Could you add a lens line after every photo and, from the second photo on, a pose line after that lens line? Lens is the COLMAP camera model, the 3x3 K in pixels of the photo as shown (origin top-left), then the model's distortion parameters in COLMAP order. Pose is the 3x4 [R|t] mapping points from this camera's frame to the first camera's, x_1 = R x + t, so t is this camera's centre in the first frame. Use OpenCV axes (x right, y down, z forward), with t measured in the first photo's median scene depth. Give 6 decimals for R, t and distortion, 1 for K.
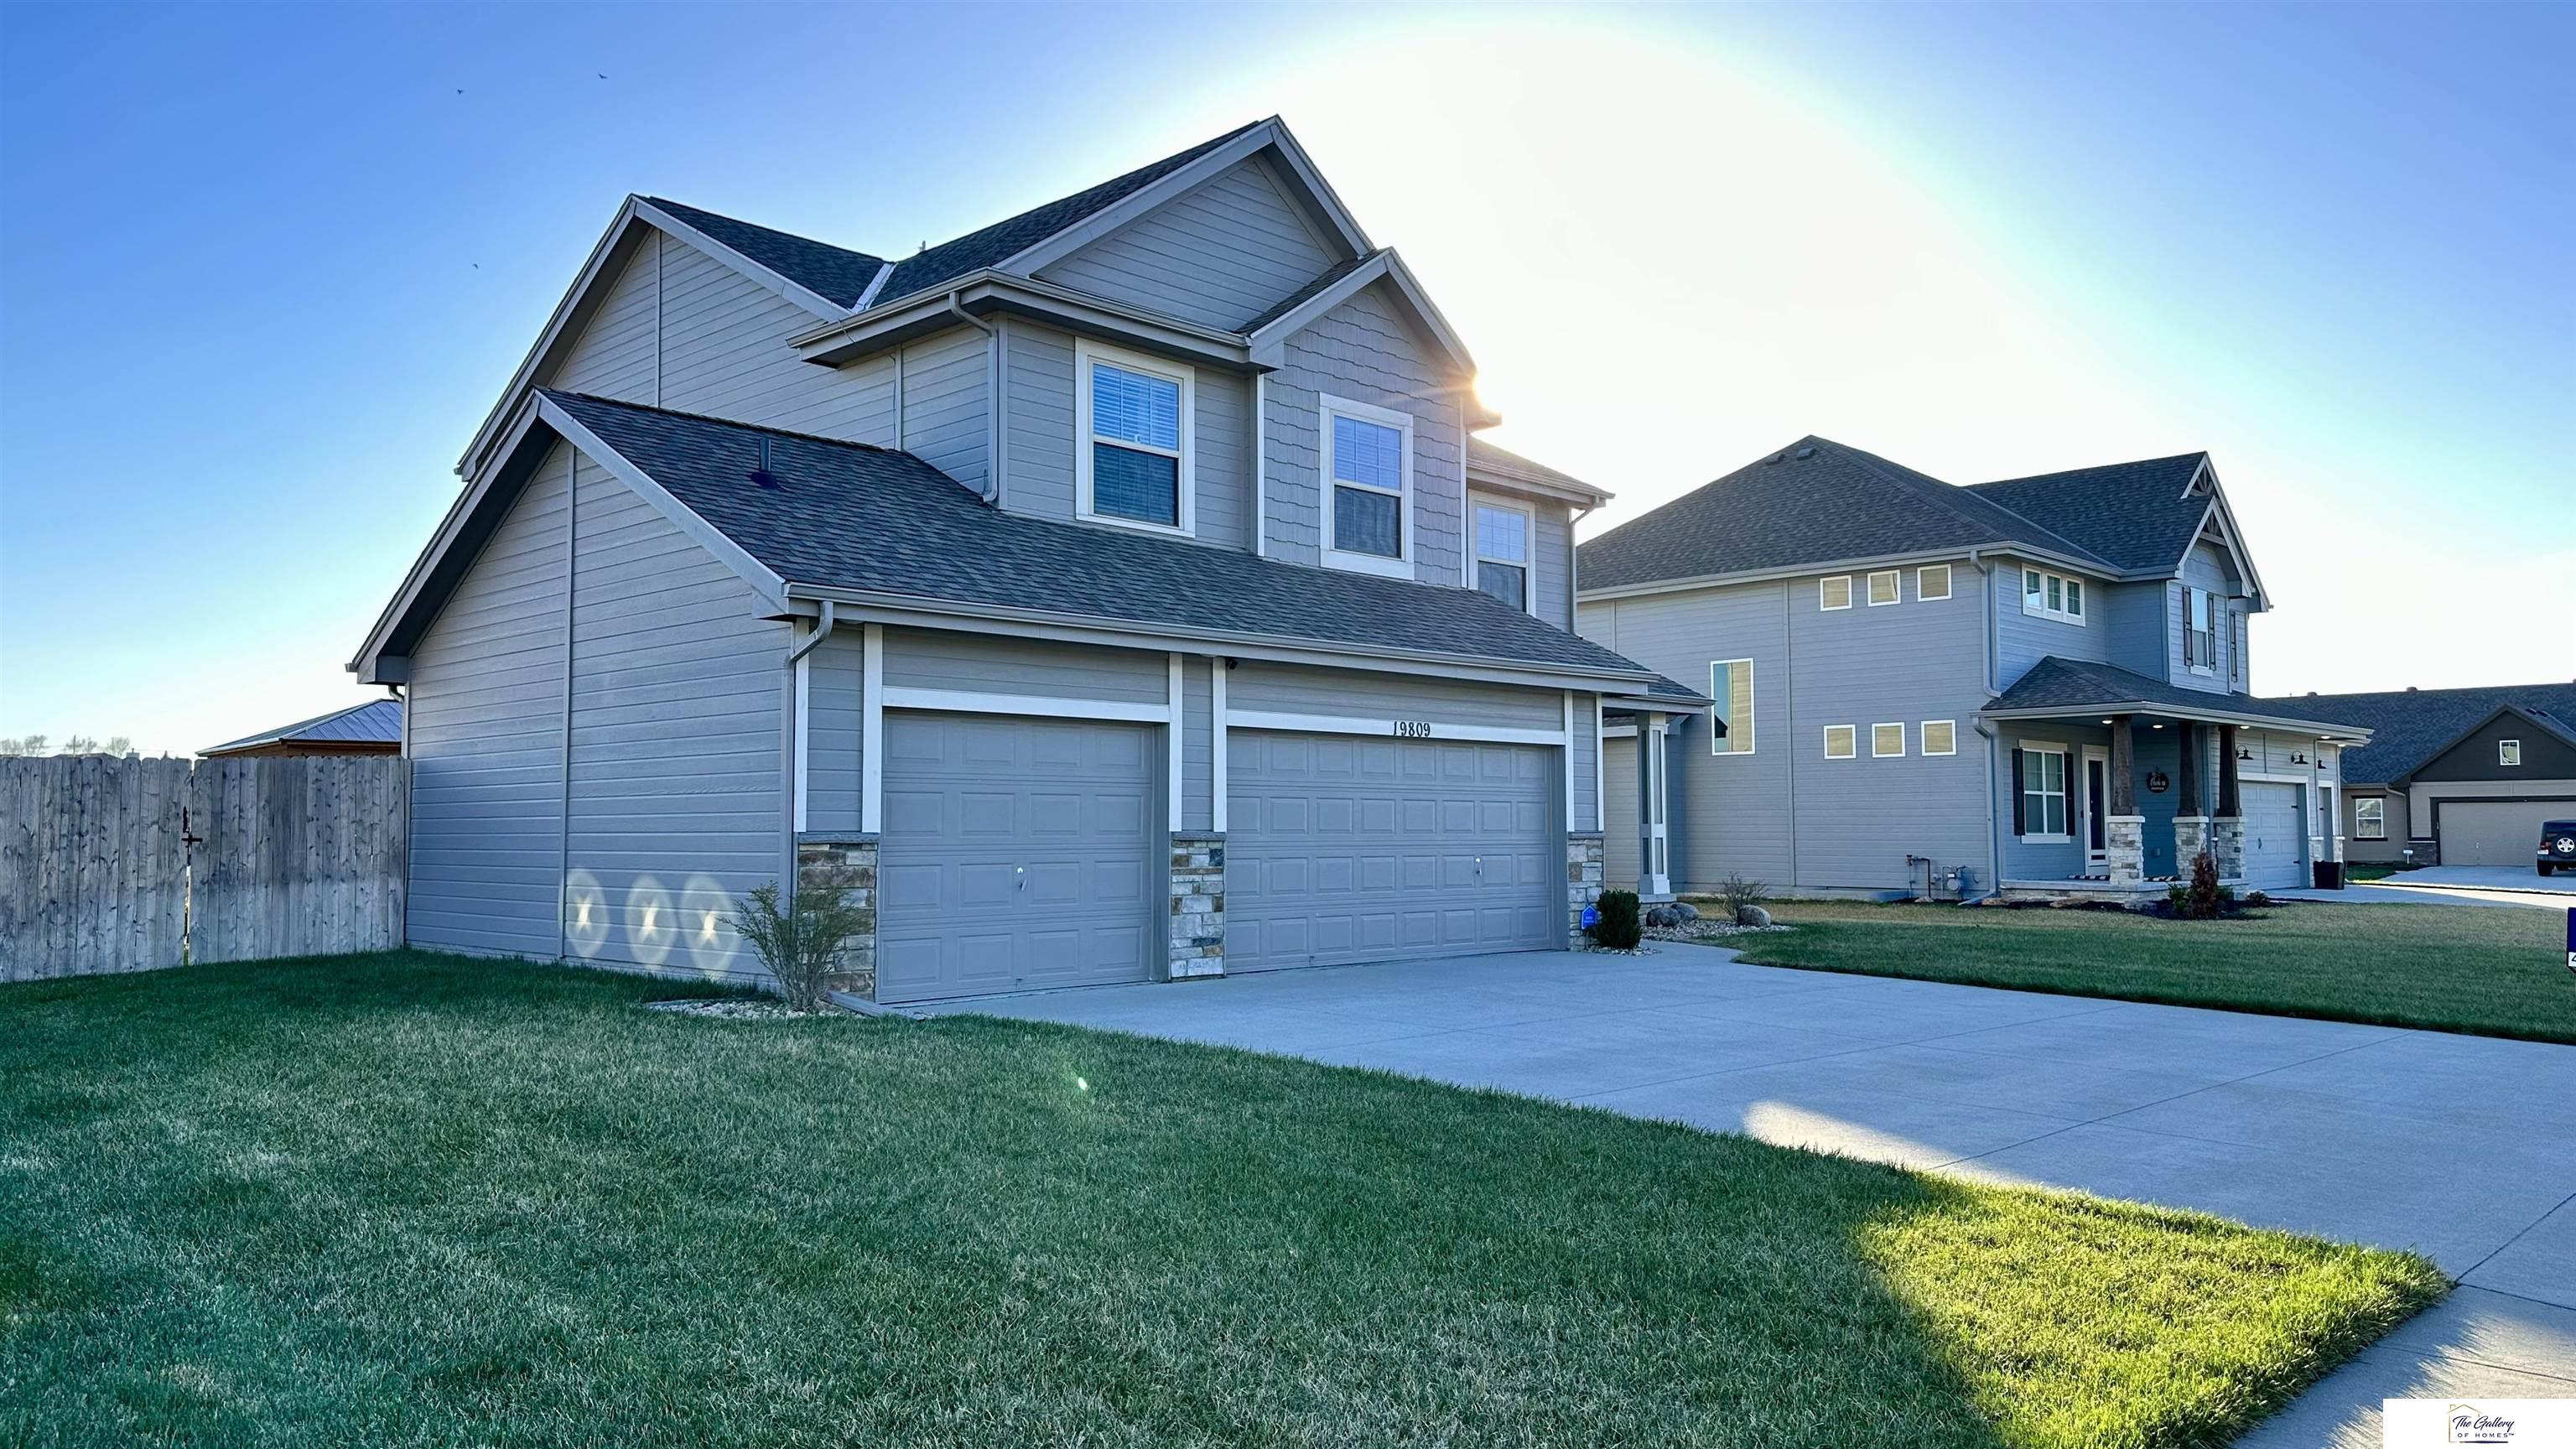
lens RADIAL K [[1820.1, 0, 1301.0], [0, 1820.1, 685.0], [0, 0, 1]] dist [0.080176, -0.162520]
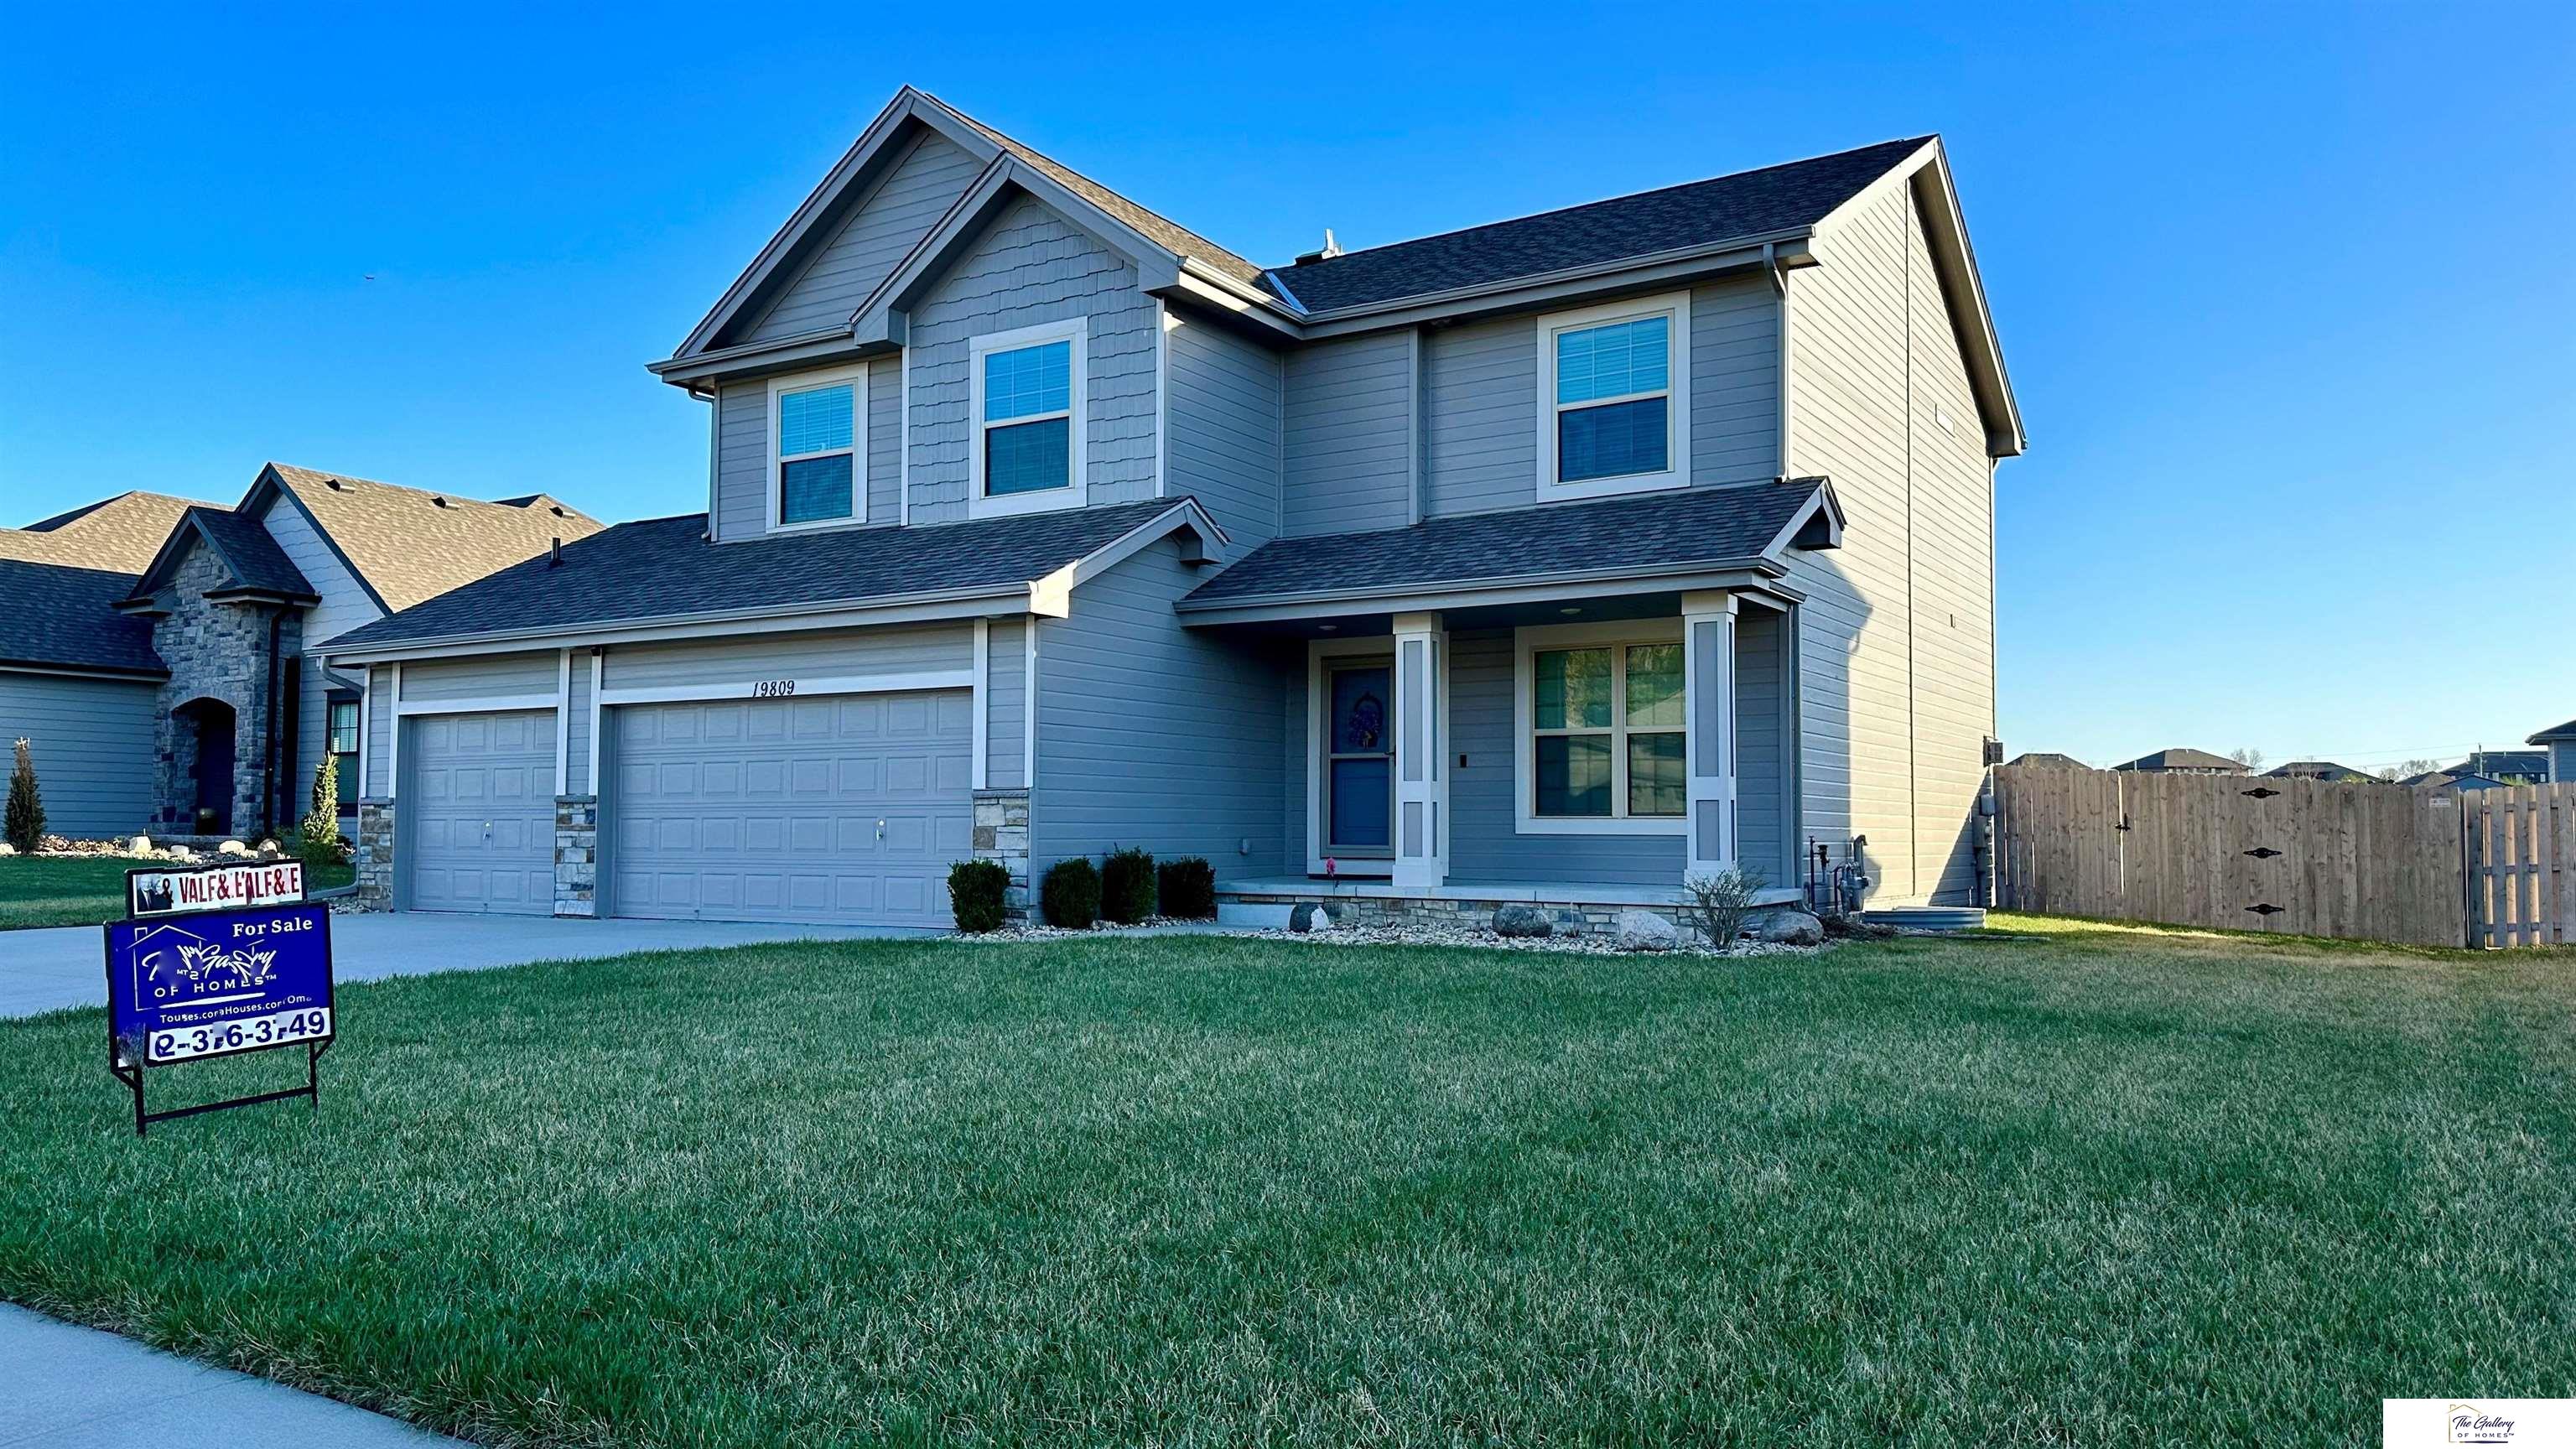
lens RADIAL K [[1808.3, 0, 1288.0], [0, 1808.3, 724.5], [0, 0, 1]] dist [0.071148, -0.001048]
pose [[0.219778, -0.060641, -0.973663, 1.090566], [0.073101, 0.996284, -0.045549, 0.109967], [0.972807, -0.061165, 0.223394, 1.061667]]
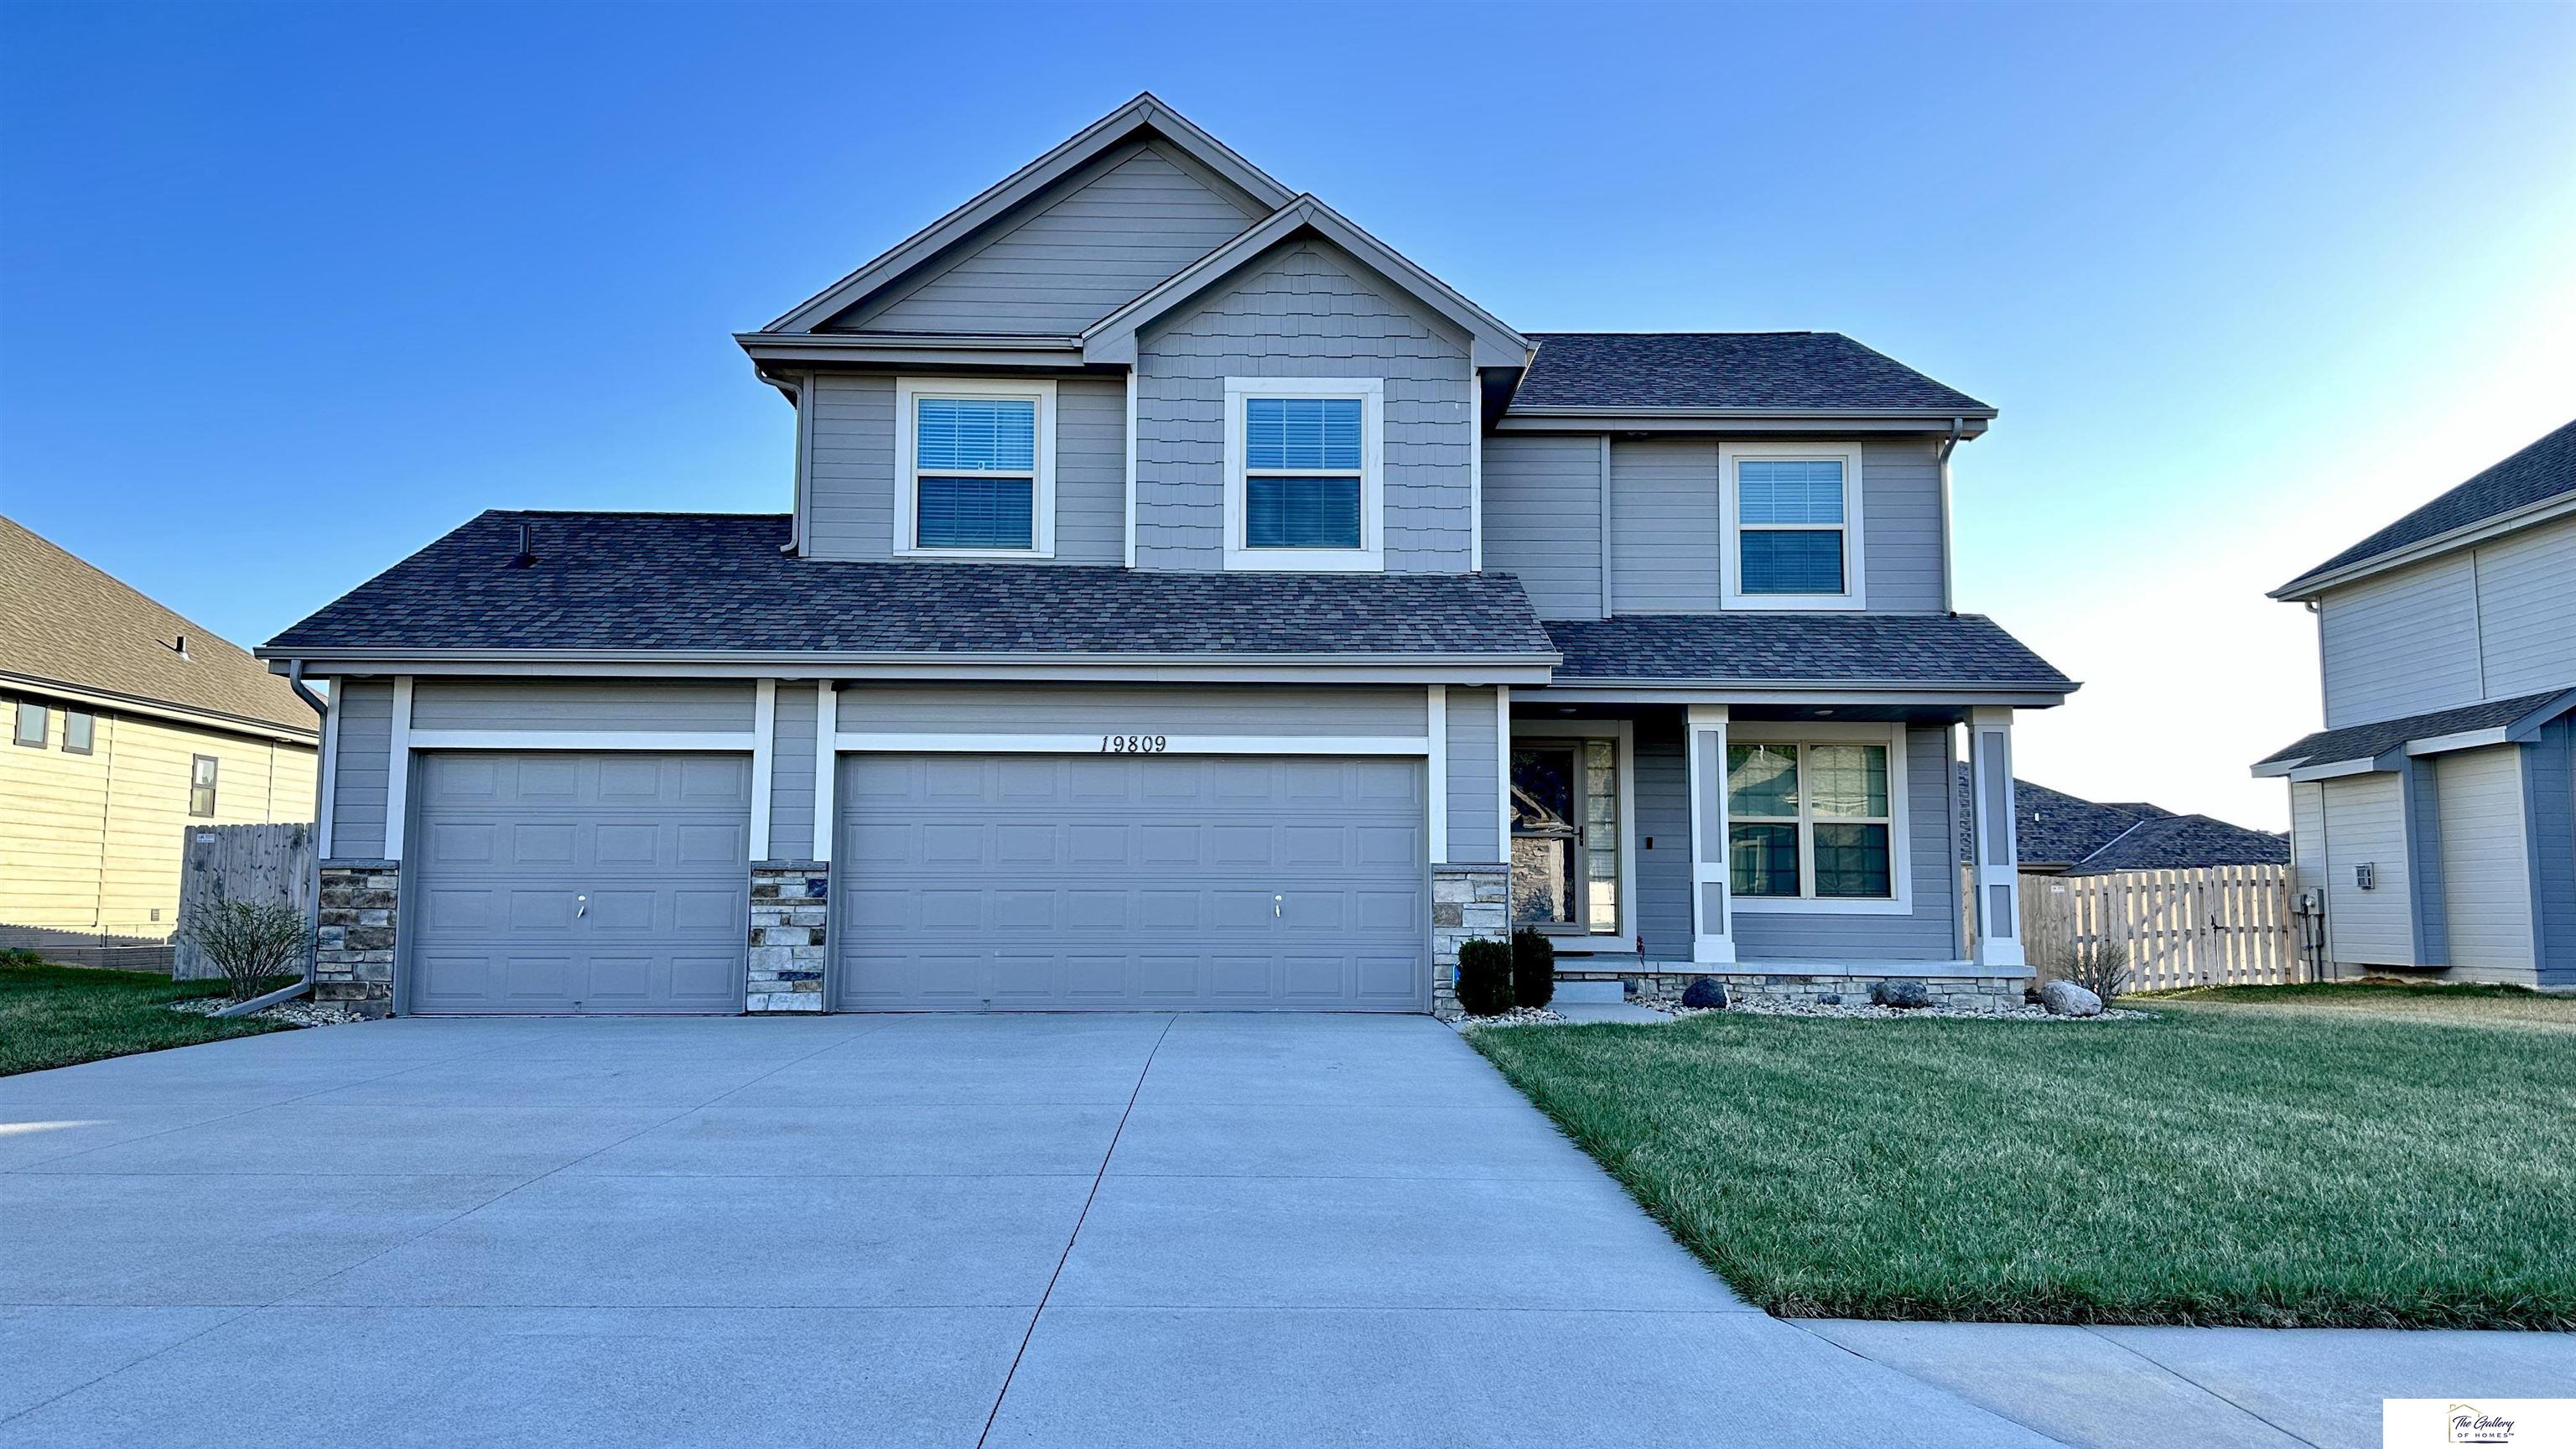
lens RADIAL K [[1820.1, 0, 1301.0], [0, 1820.1, 685.0], [0, 0, 1]] dist [0.080176, -0.162520]
pose [[0.712158, -0.086793, -0.696633, 0.732729], [0.051459, 0.996112, -0.071499, 0.063277], [0.700131, 0.015070, 0.713856, 0.441977]]
